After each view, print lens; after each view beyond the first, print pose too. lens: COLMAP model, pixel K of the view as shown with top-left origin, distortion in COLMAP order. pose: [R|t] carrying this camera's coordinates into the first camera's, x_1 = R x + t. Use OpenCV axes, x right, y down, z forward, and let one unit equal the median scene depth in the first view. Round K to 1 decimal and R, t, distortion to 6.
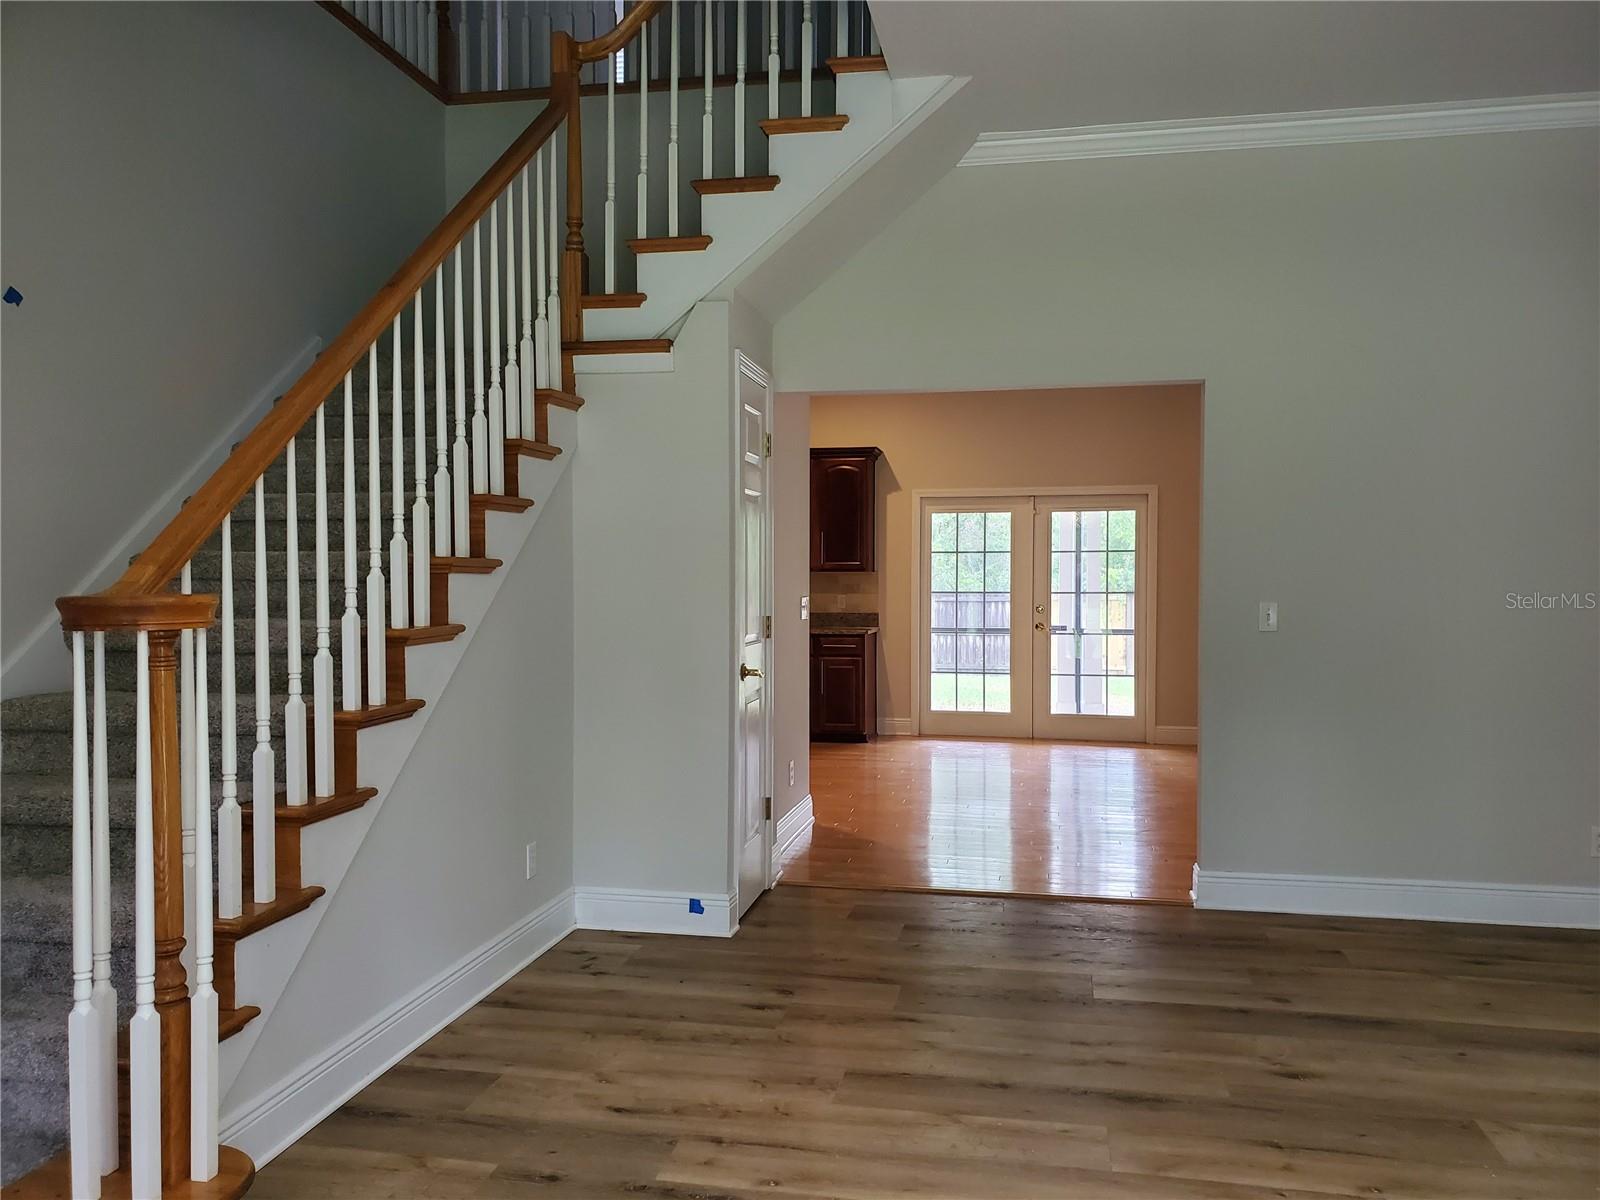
lens RADIAL K [[1249.9, 0, 811.5], [0, 1249.9, 597.7], [0, 0, 1]] dist [0.015606, 0.006514]
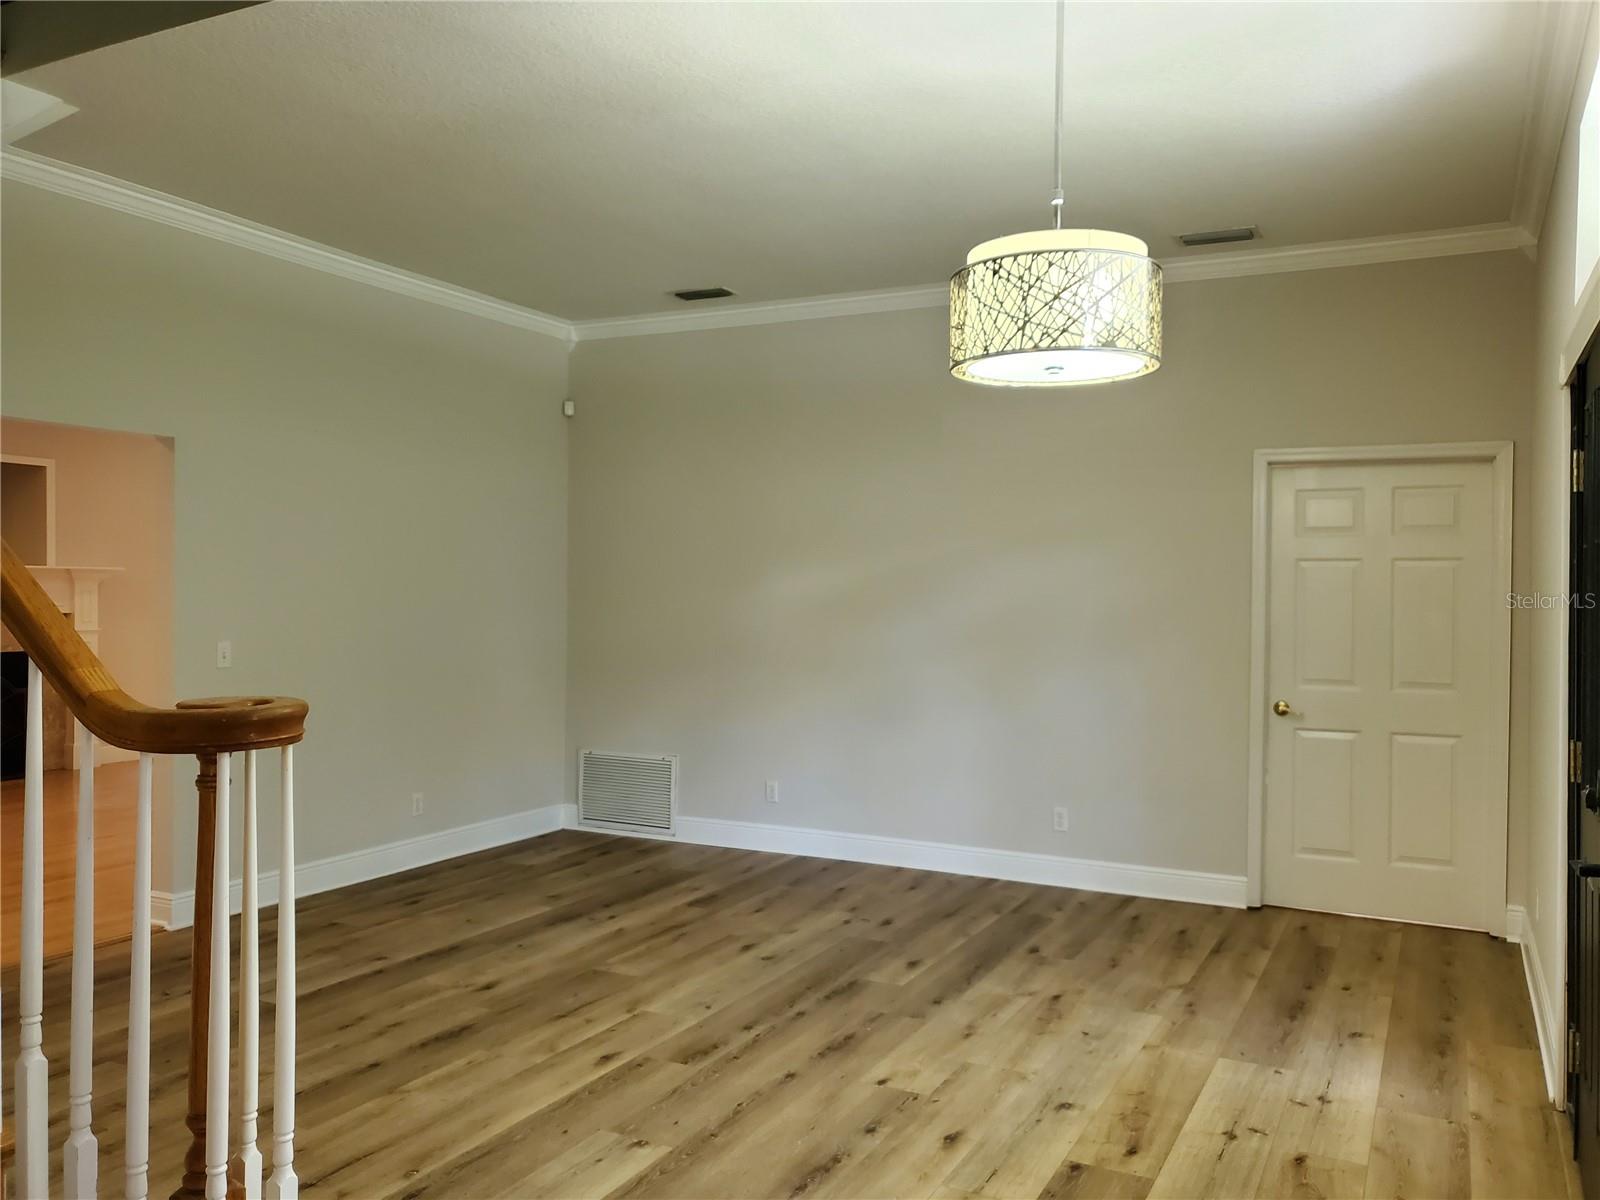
lens RADIAL K [[1249.9, 0, 792.3], [0, 1249.9, 596.7], [0, 0, 1]] dist [0.015606, 0.006514]
pose [[0.294922, -0.001289, 0.955521, -0.725290], [0.007775, 0.999969, -0.001051, -0.042601], [-0.955490, 0.007739, 0.294922, 0.223722]]
